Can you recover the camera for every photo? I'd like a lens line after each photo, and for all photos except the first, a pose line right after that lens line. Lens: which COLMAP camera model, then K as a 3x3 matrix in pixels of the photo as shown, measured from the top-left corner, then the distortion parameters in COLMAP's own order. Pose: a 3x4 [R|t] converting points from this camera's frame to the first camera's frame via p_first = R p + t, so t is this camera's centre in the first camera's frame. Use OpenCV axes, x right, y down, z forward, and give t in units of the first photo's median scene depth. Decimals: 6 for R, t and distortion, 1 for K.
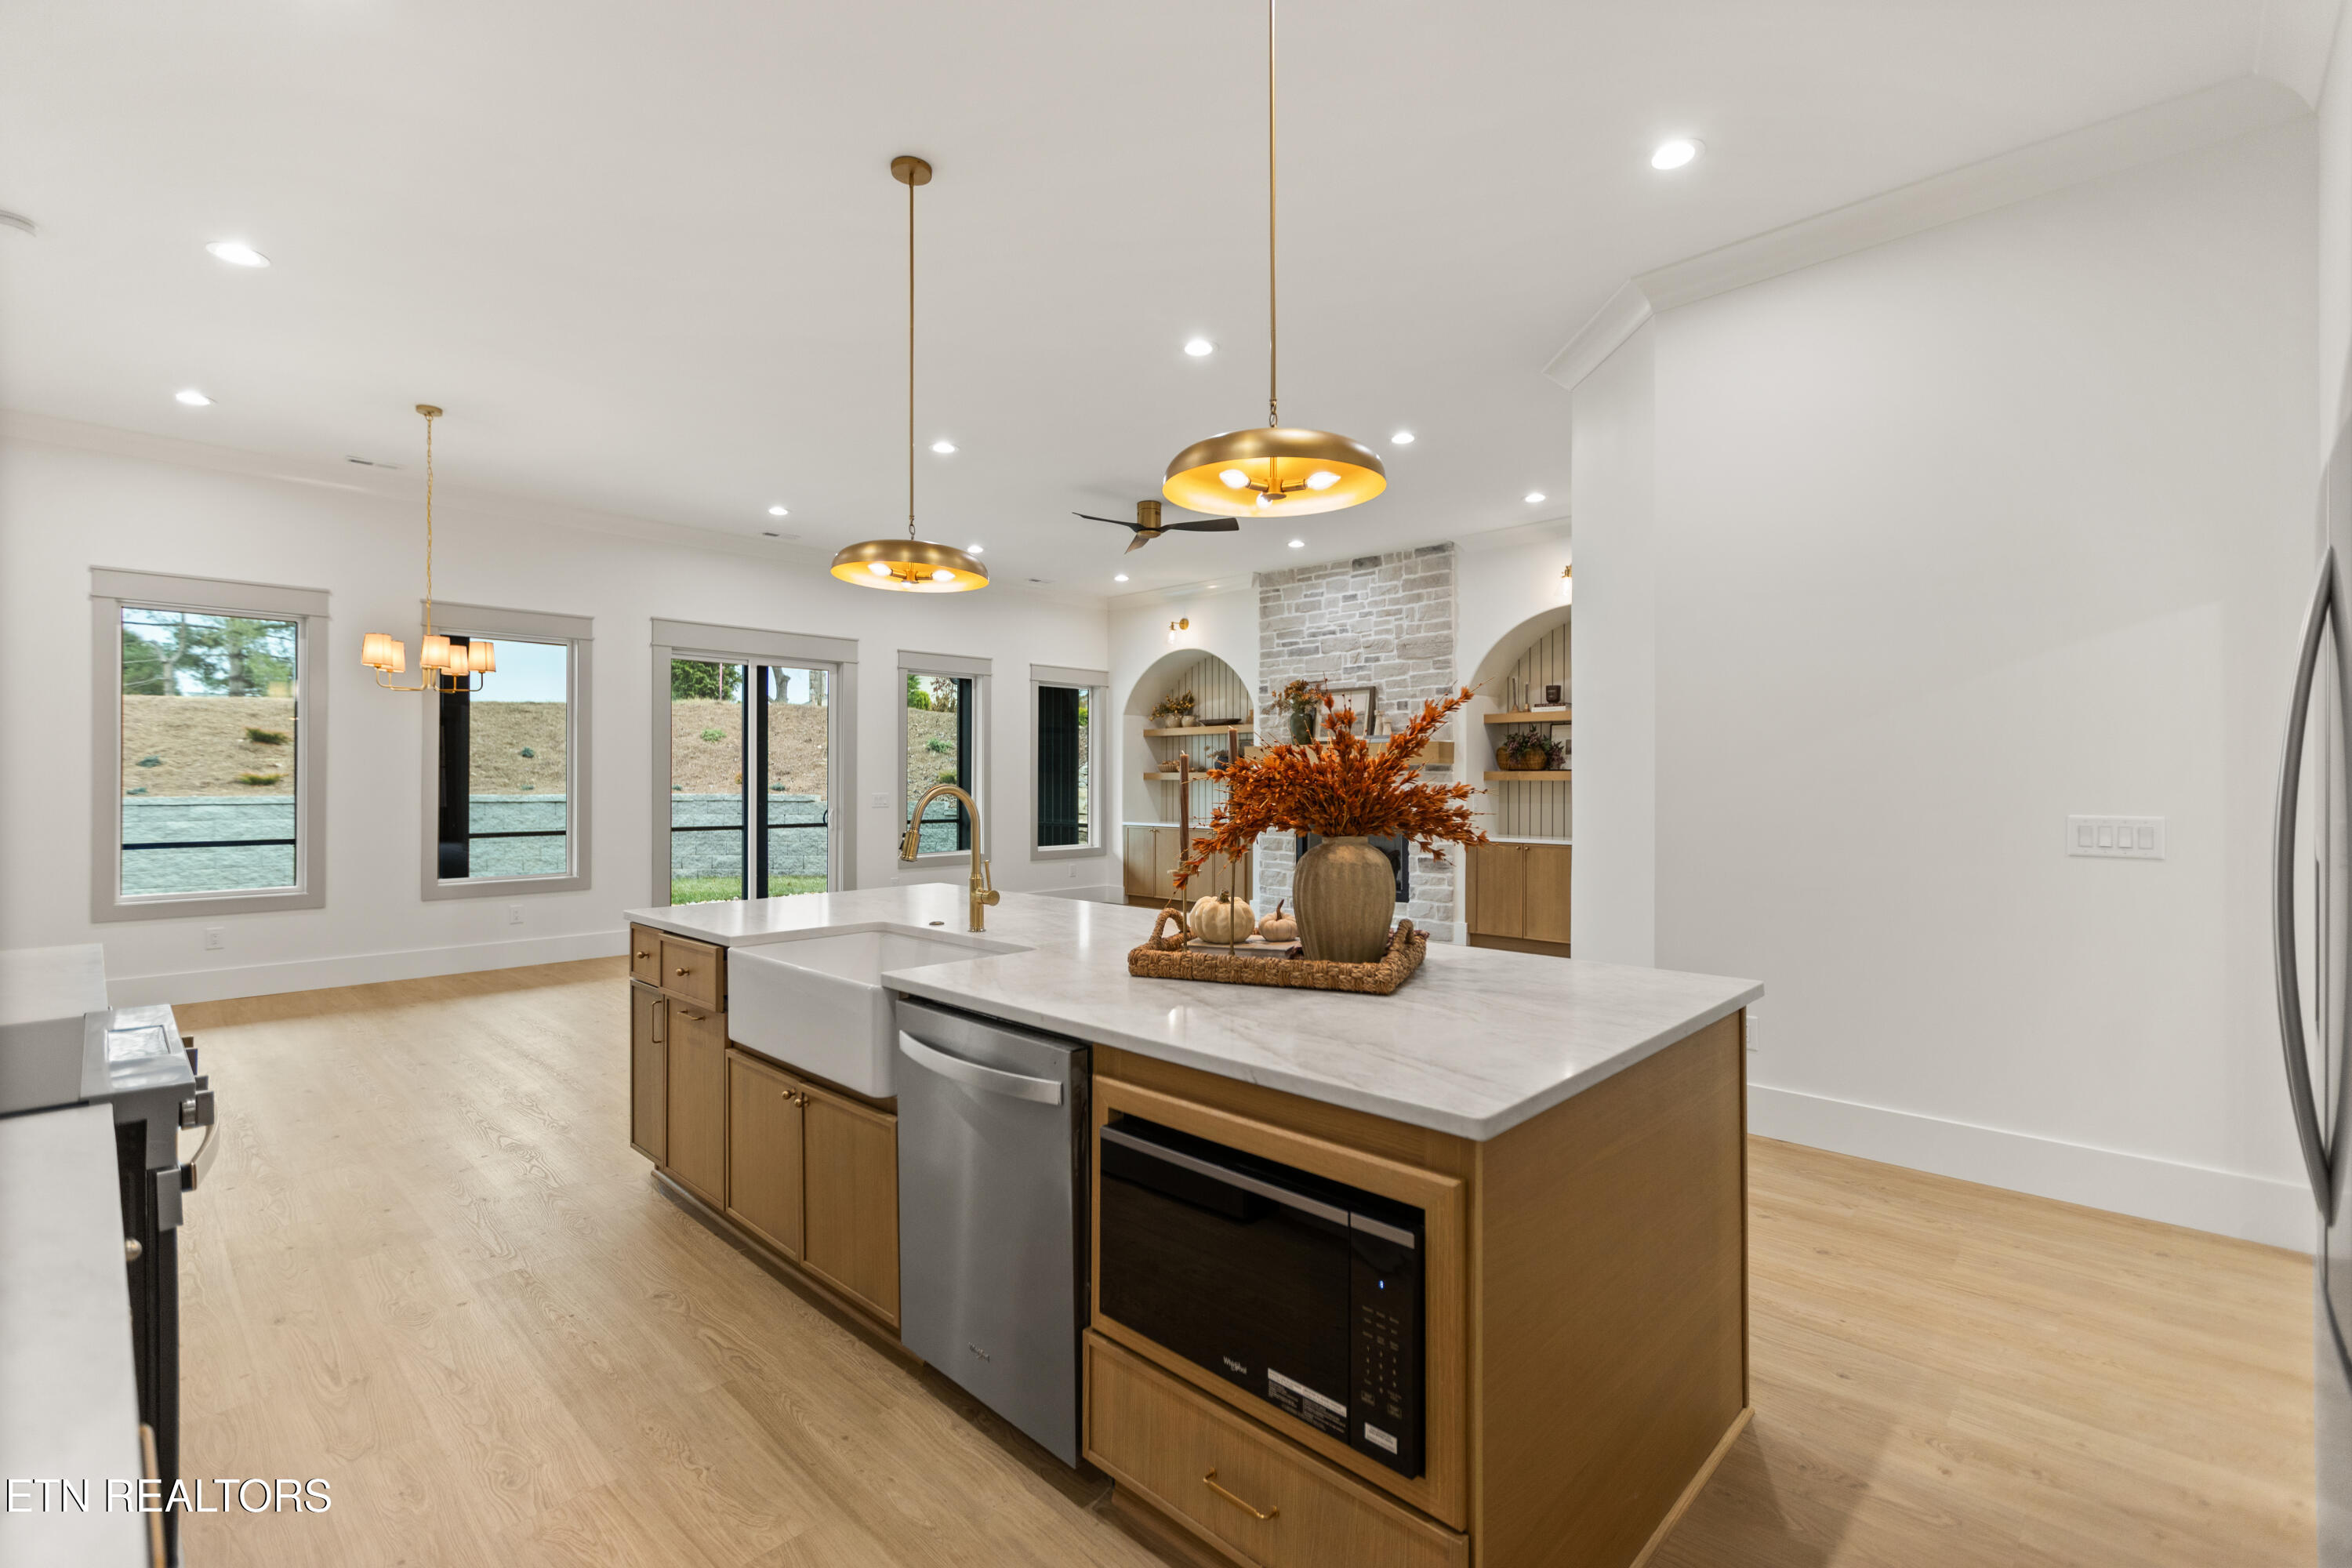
lens RADIAL K [[1047.4, 0, 1155.7], [0, 1047.4, 777.4], [0, 0, 1]] dist [0.000262, 0.000054]
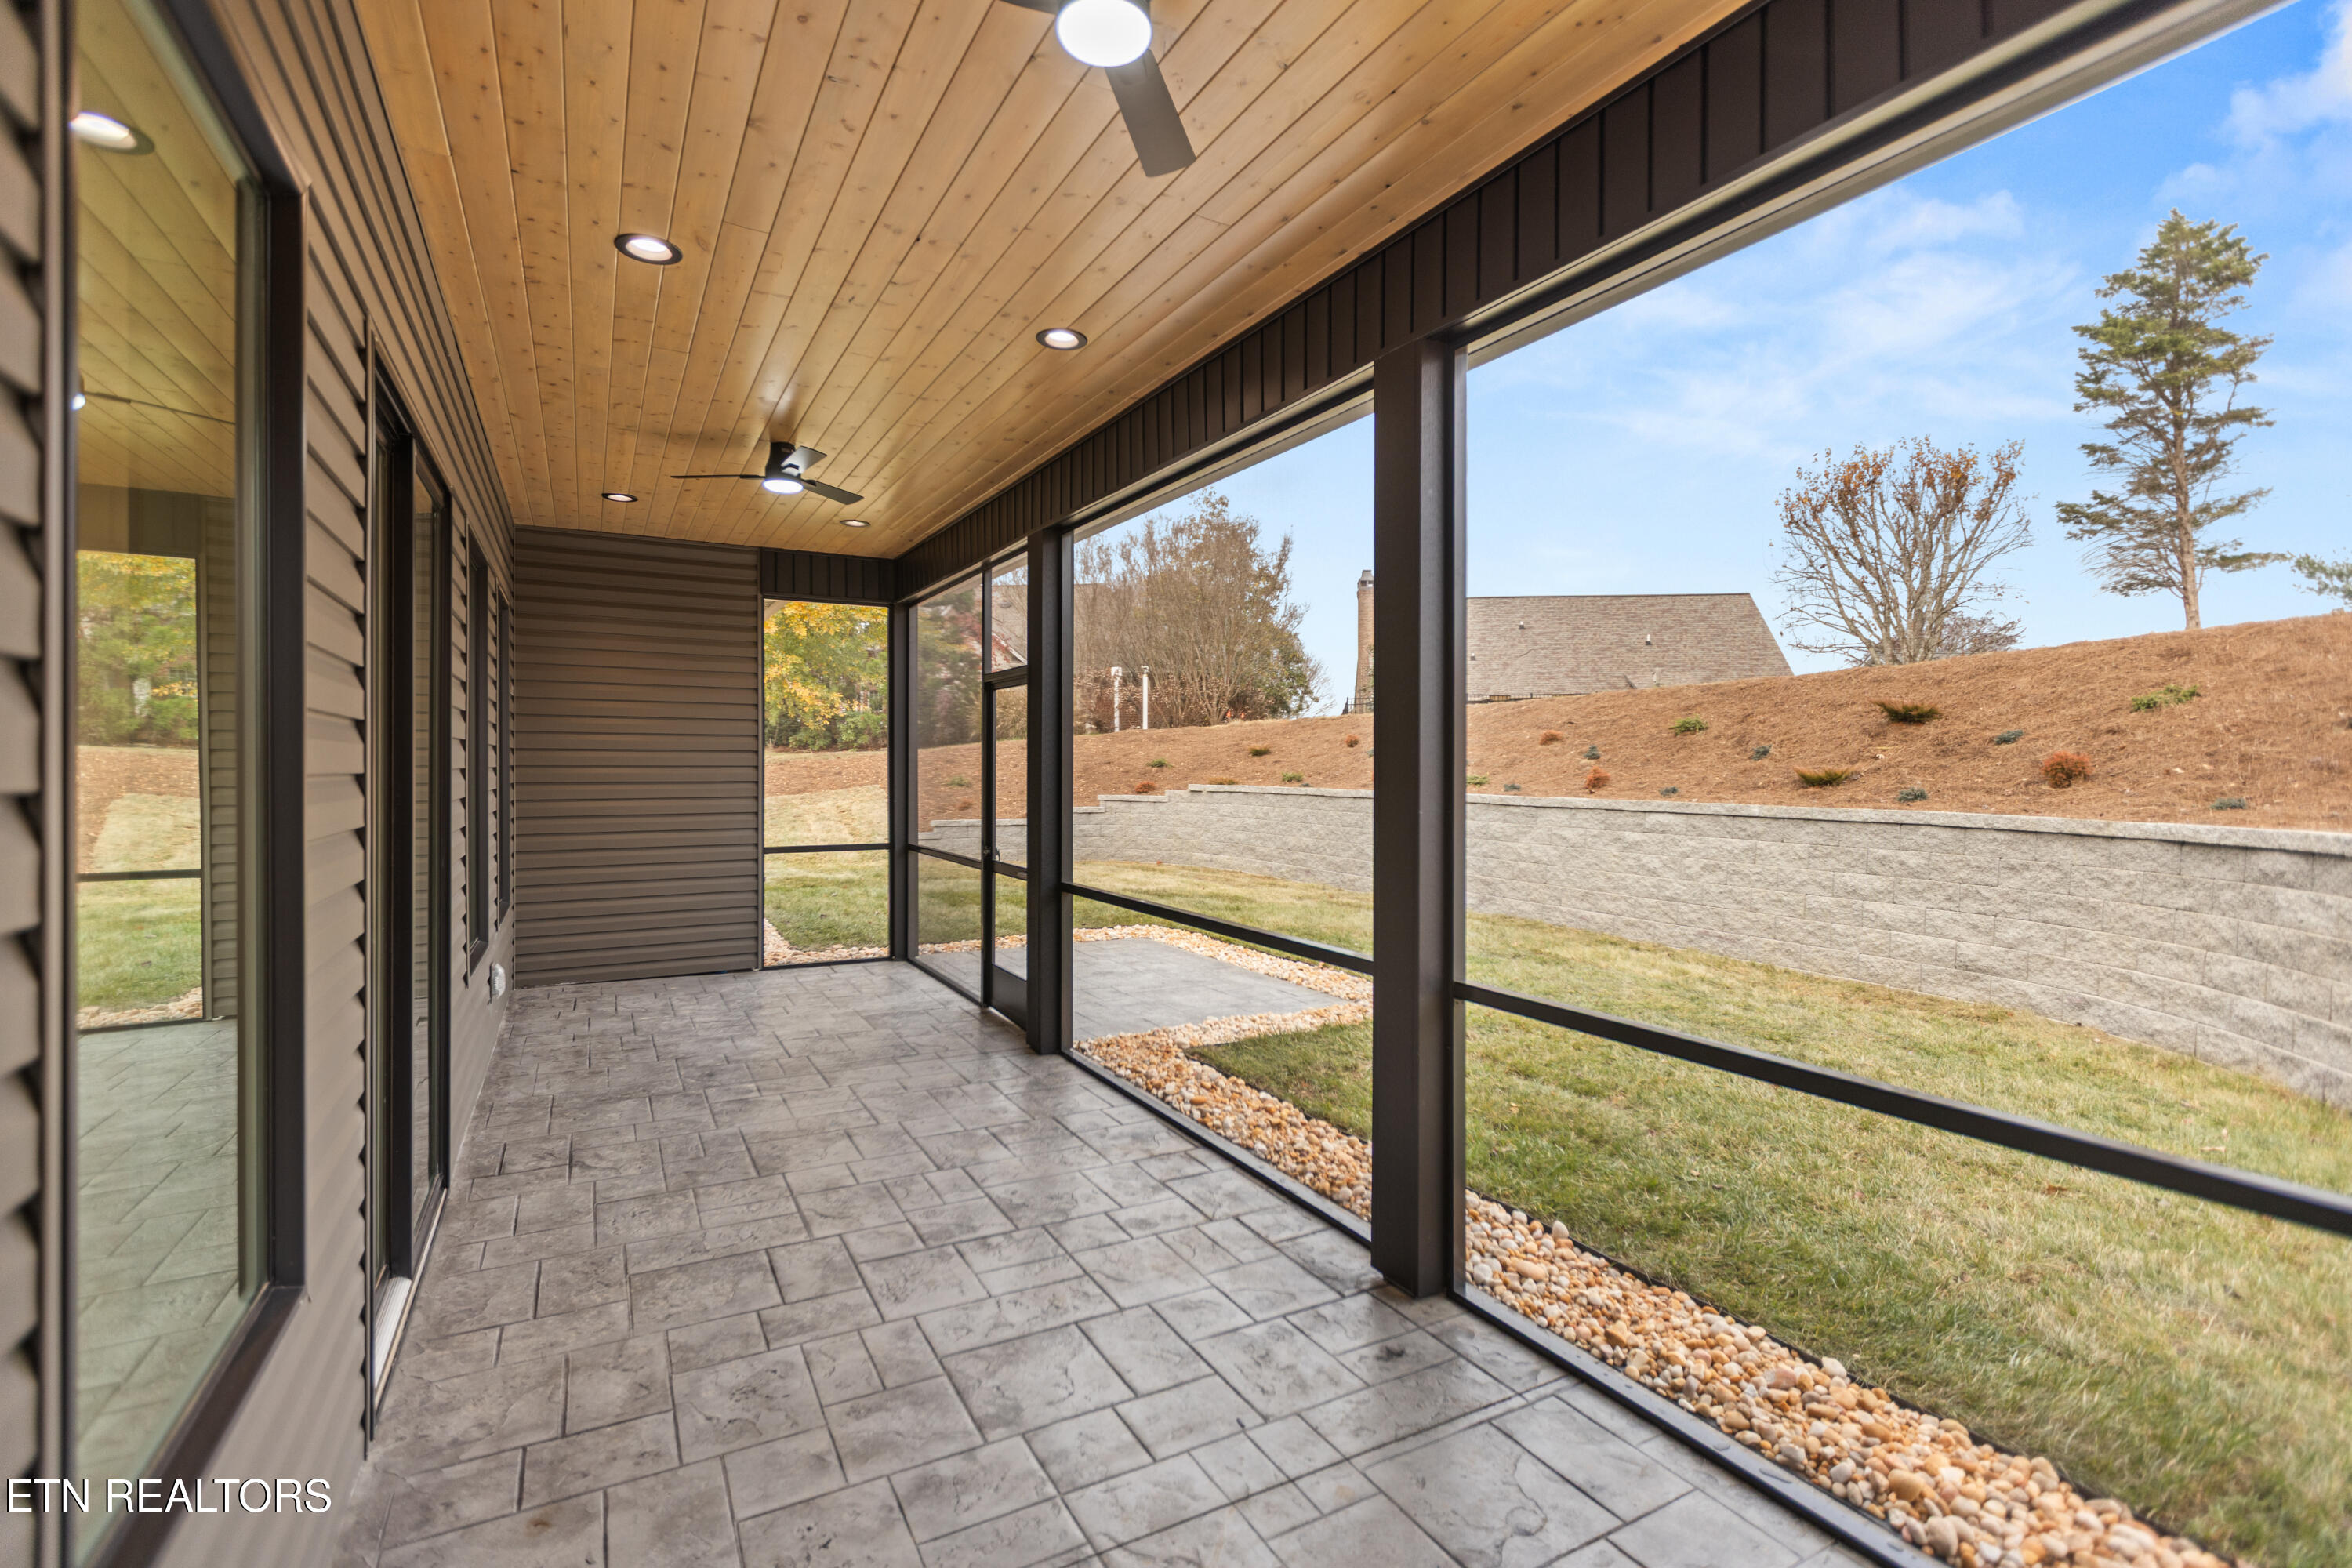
lens RADIAL K [[1047.4, 0, 1155.7], [0, 1047.4, 777.4], [0, 0, 1]] dist [0.000262, 0.000054]
pose [[-0.281233, 0.010903, -0.959578, -0.130945], [-0.001170, 0.999931, 0.011705, -0.009661], [0.959639, 0.004415, -0.281201, 1.224250]]
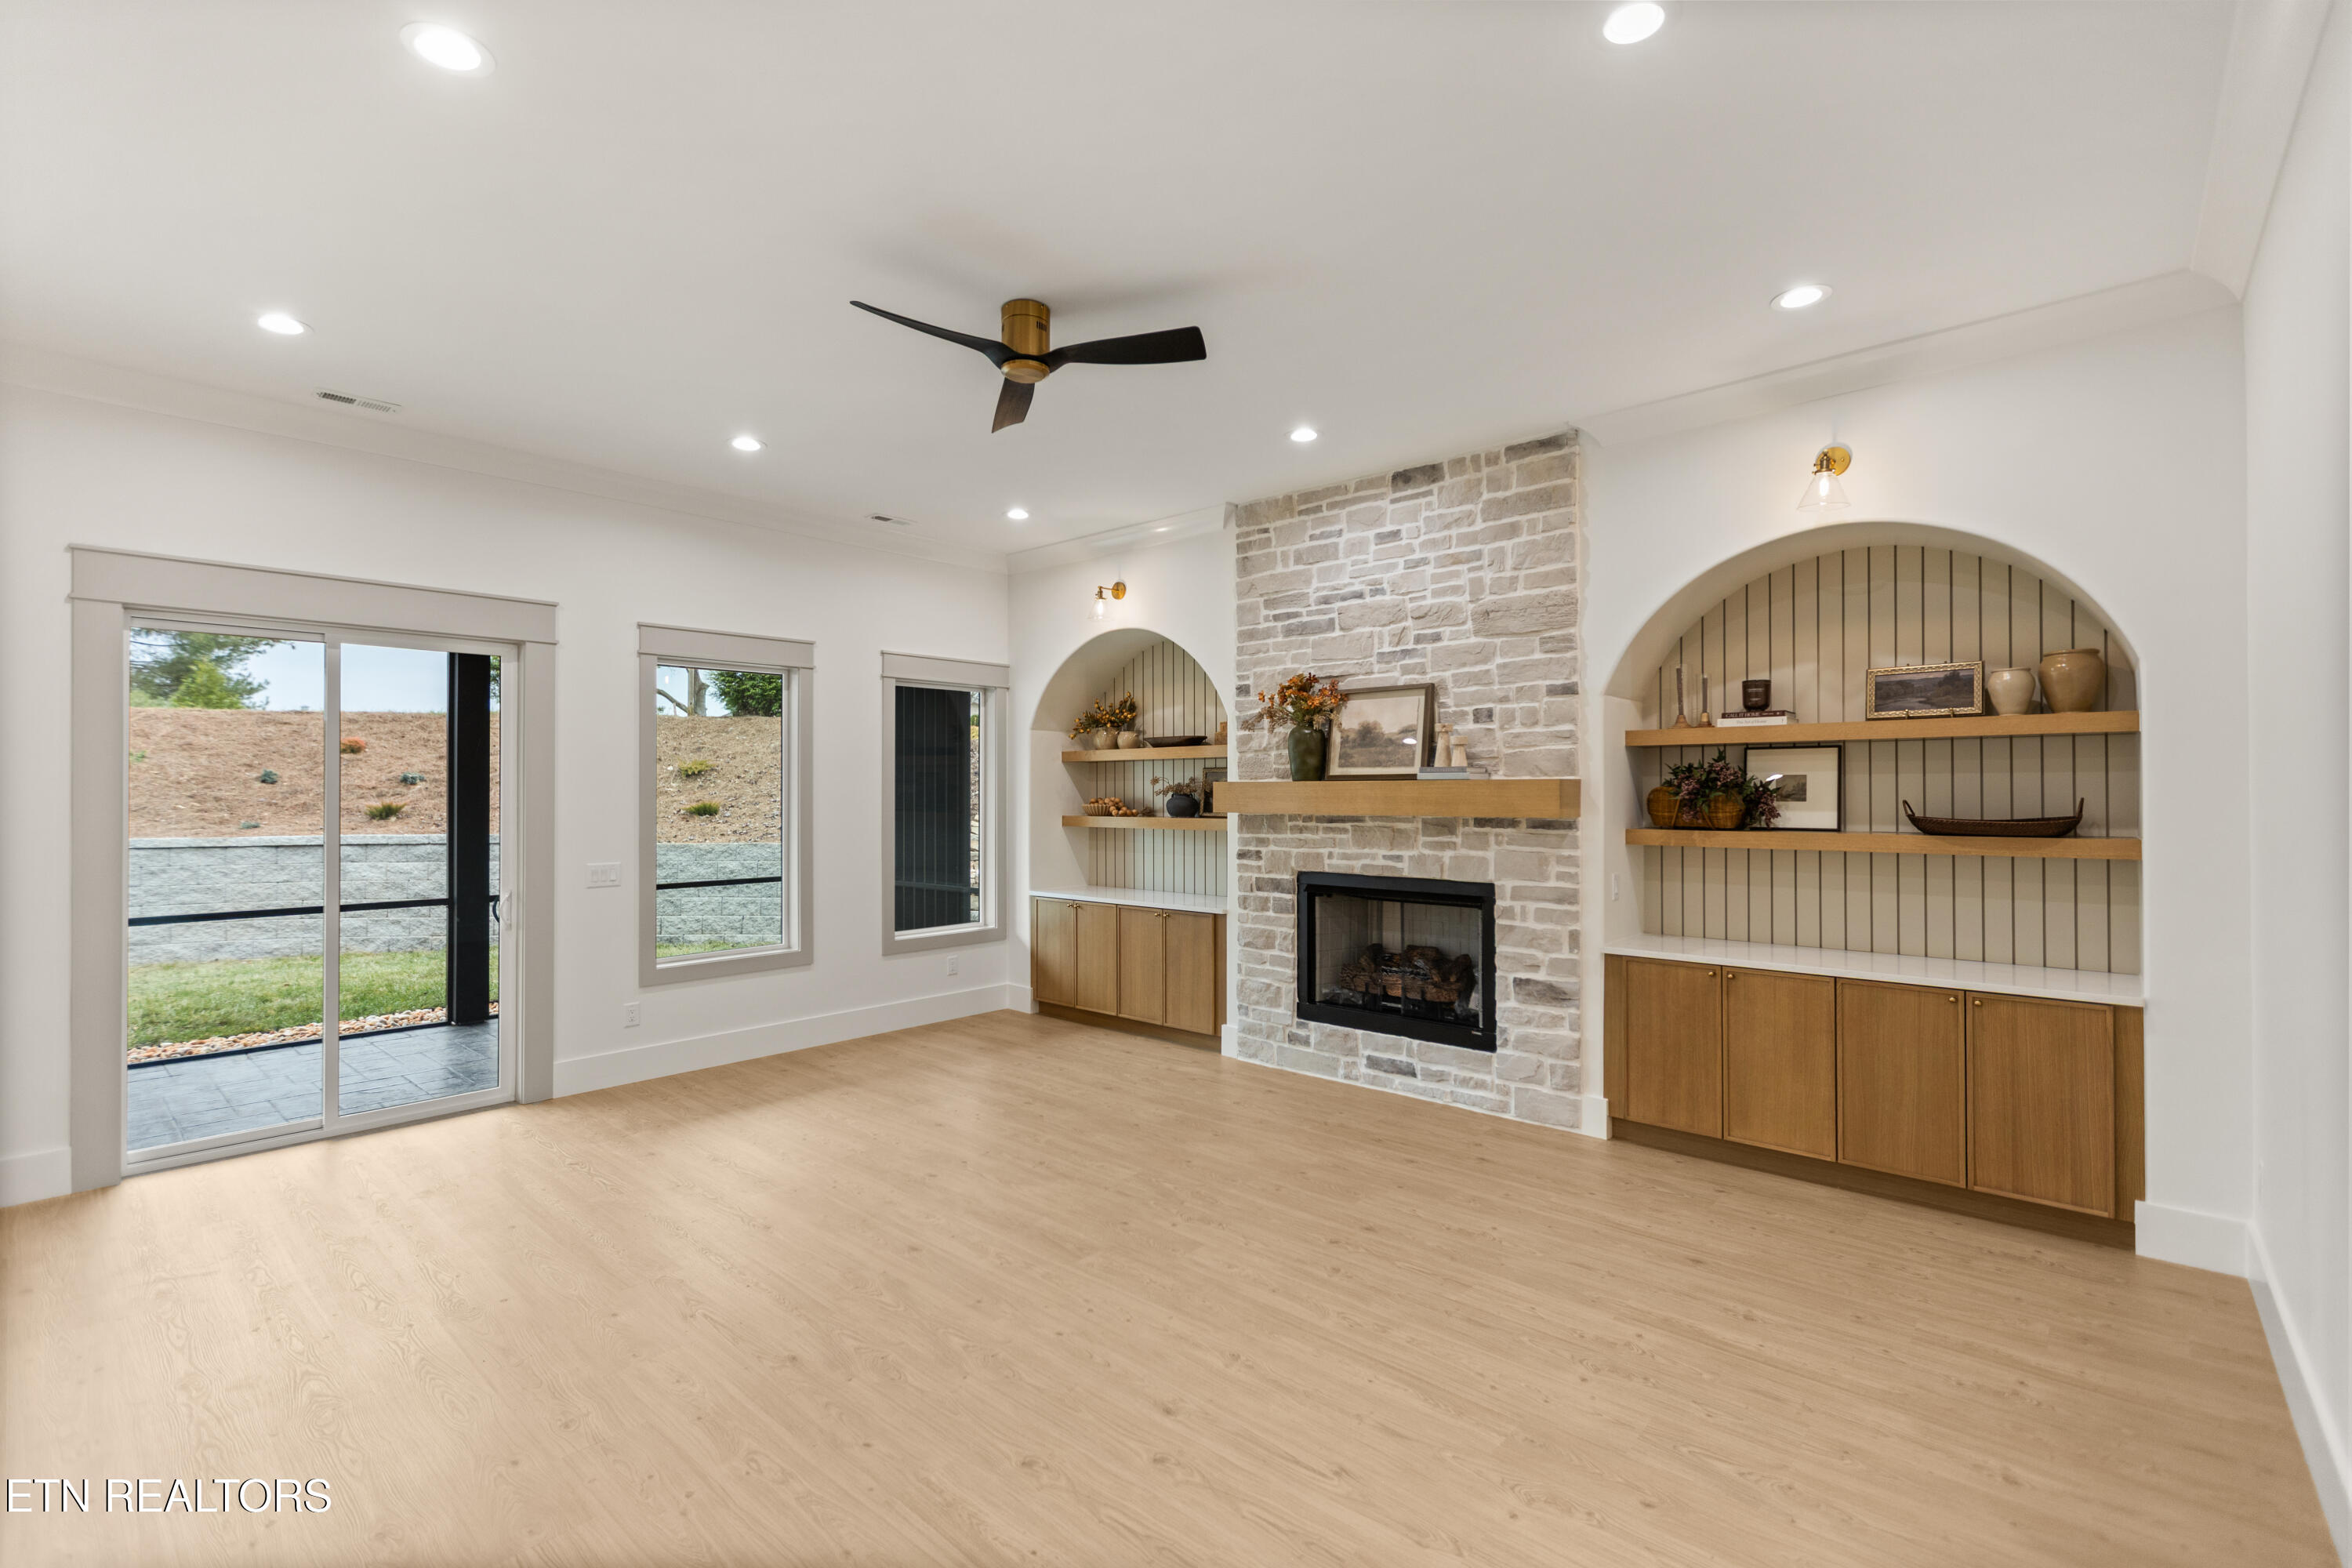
lens RADIAL K [[1041.1, 0, 1163.2], [0, 1041.1, 784.4], [0, 0, 1]] dist [0.001397, -0.000020]
pose [[0.999002, -0.002288, 0.044599, 0.028602], [0.002445, 0.999991, -0.003484, -0.026677], [-0.044591, 0.003589, 0.998999, 0.397519]]
